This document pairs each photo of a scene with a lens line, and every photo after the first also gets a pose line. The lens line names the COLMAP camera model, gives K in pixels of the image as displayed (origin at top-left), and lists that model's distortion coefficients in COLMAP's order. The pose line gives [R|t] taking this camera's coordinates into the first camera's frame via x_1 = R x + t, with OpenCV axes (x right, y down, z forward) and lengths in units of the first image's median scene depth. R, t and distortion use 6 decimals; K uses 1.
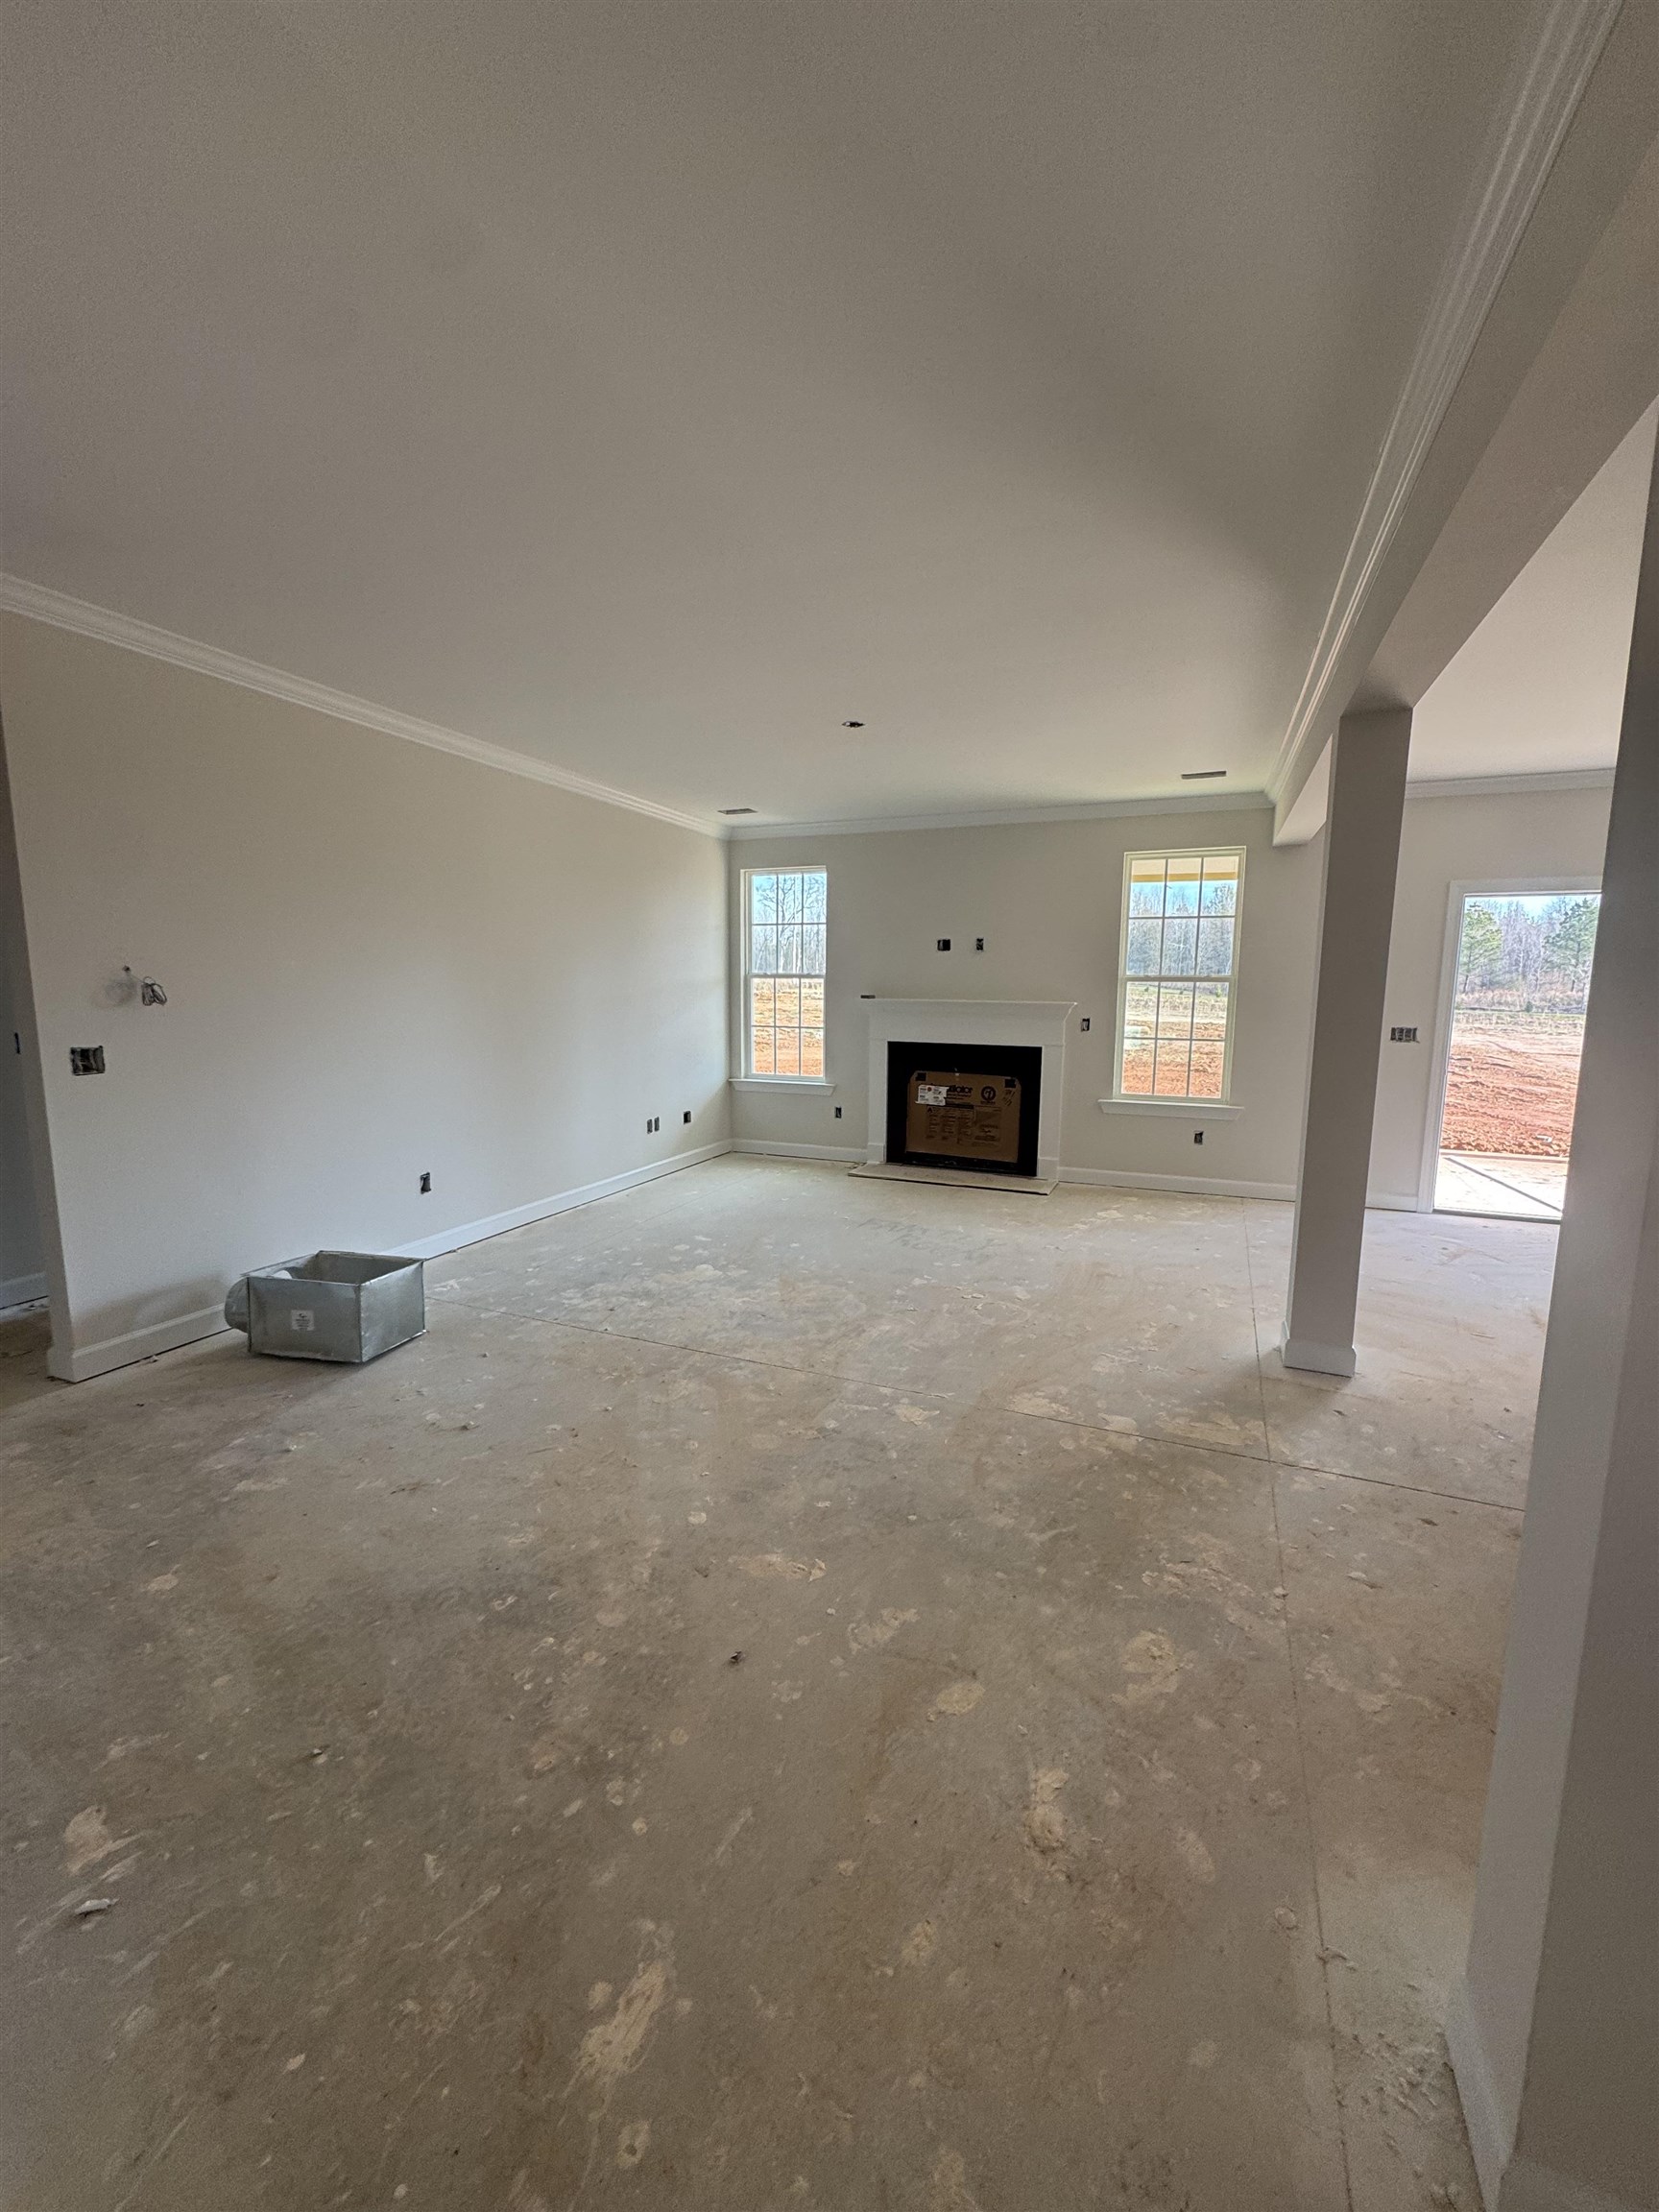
lens RADIAL K [[878.8, 0, 828.7], [0, 878.8, 1109.1], [0, 0, 1]] dist [-0.002757, -0.000216]
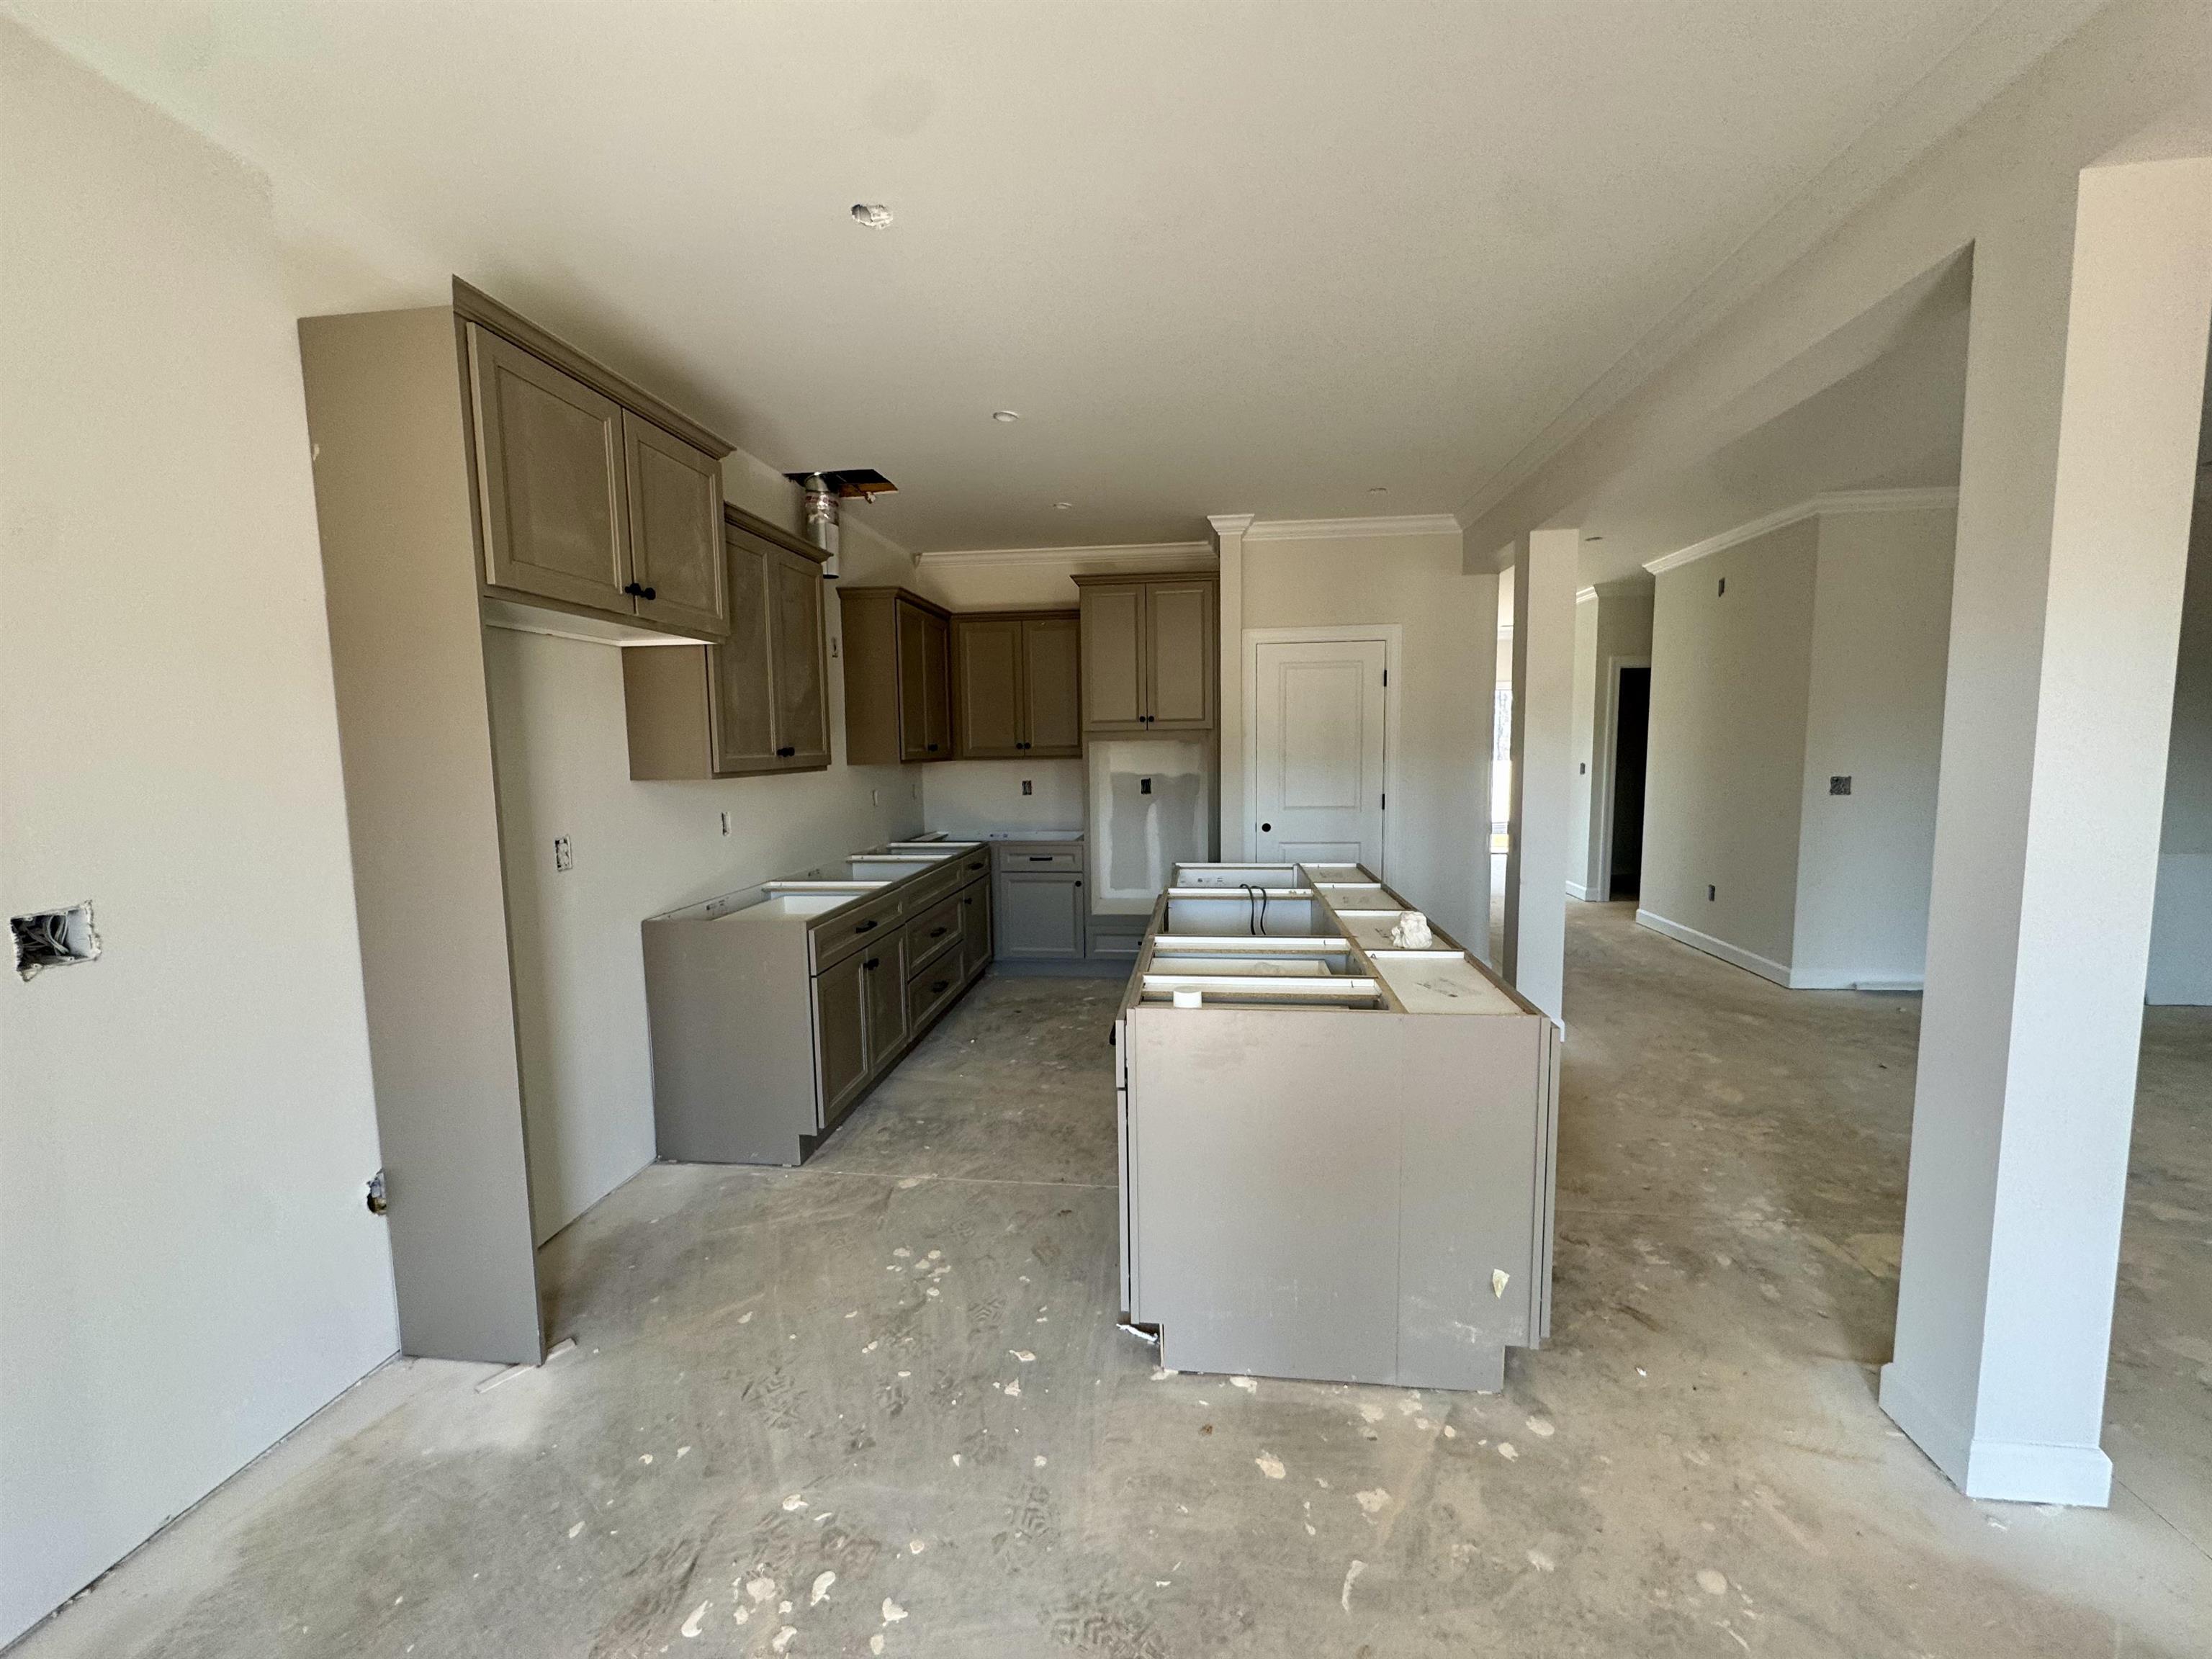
lens RADIAL K [[878.8, 0, 1111.3], [0, 878.8, 831.9], [0, 0, 1]] dist [-0.002757, -0.000216]
pose [[-0.962280, 0.032406, -0.270126, 1.068927], [-0.031115, 0.973257, 0.227602, -0.151127], [0.270277, 0.227422, -0.935537, 1.147113]]
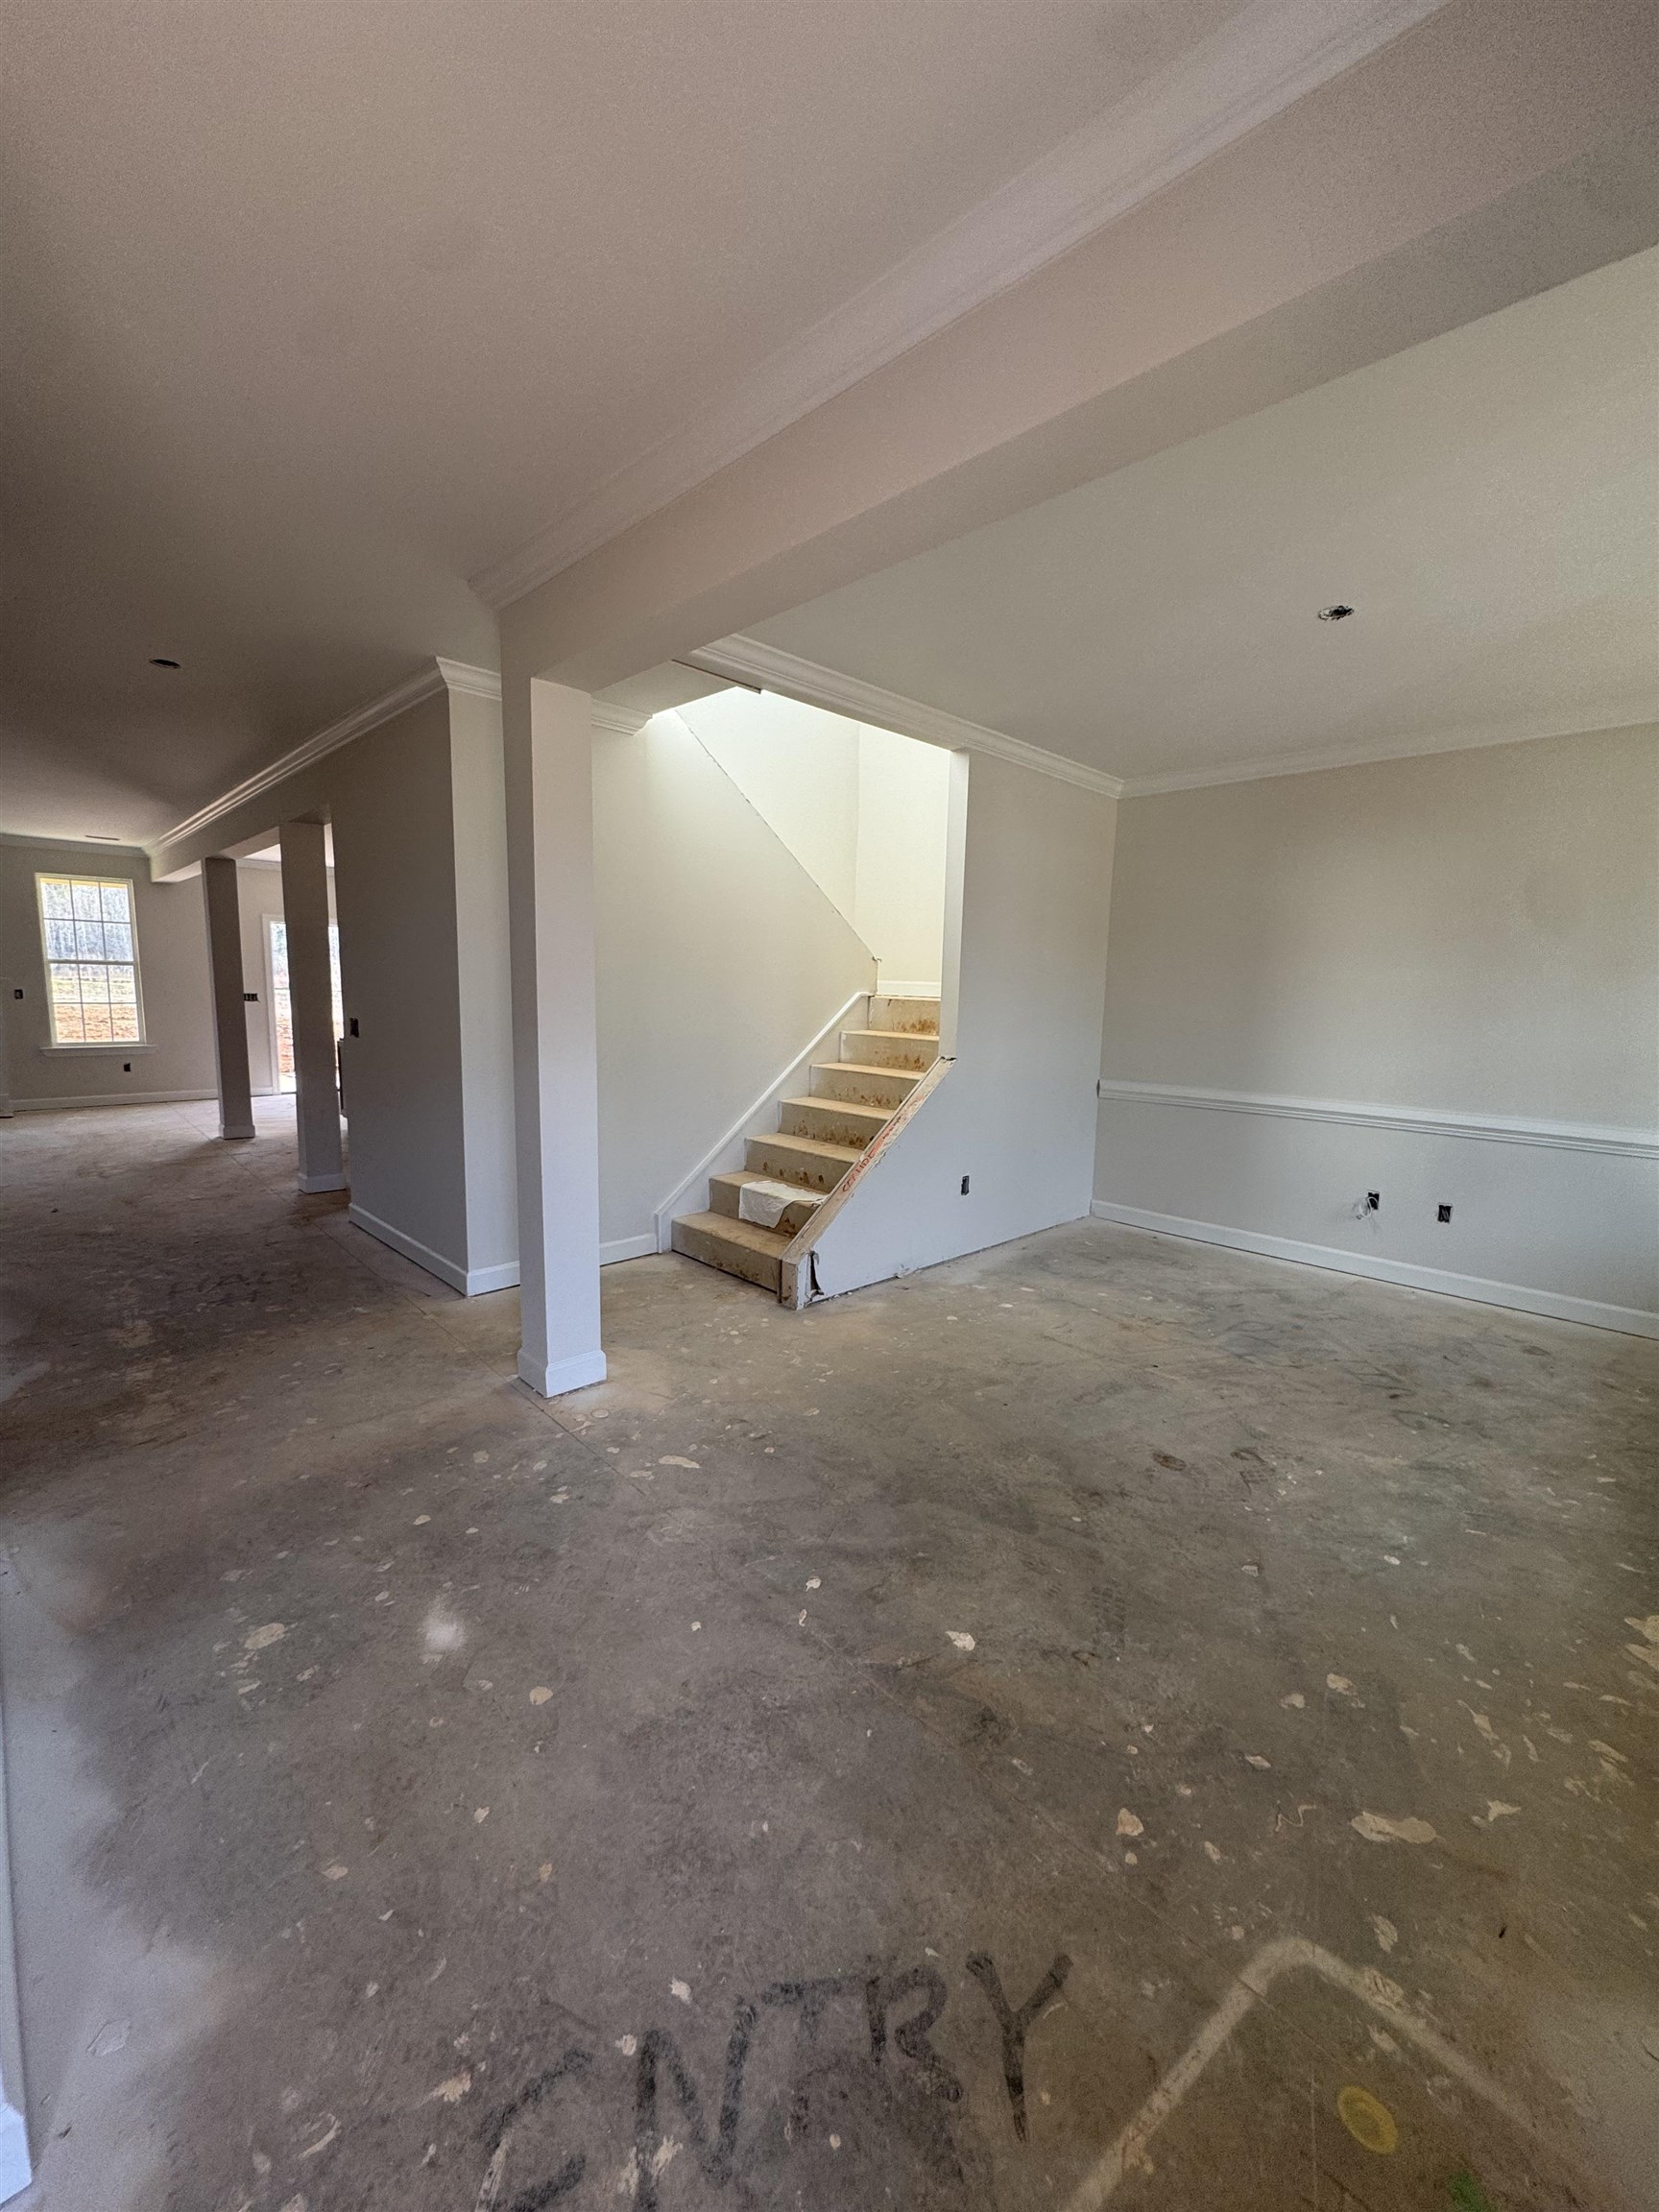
lens RADIAL K [[878.8, 0, 836.6], [0, 878.8, 1107.3], [0, 0, 1]] dist [-0.002757, -0.000216]
pose [[0.388637, -0.121740, 0.913313, -0.828737], [0.104928, 0.990632, 0.087397, 0.161259], [-0.915397, 0.061866, 0.397770, -1.211873]]
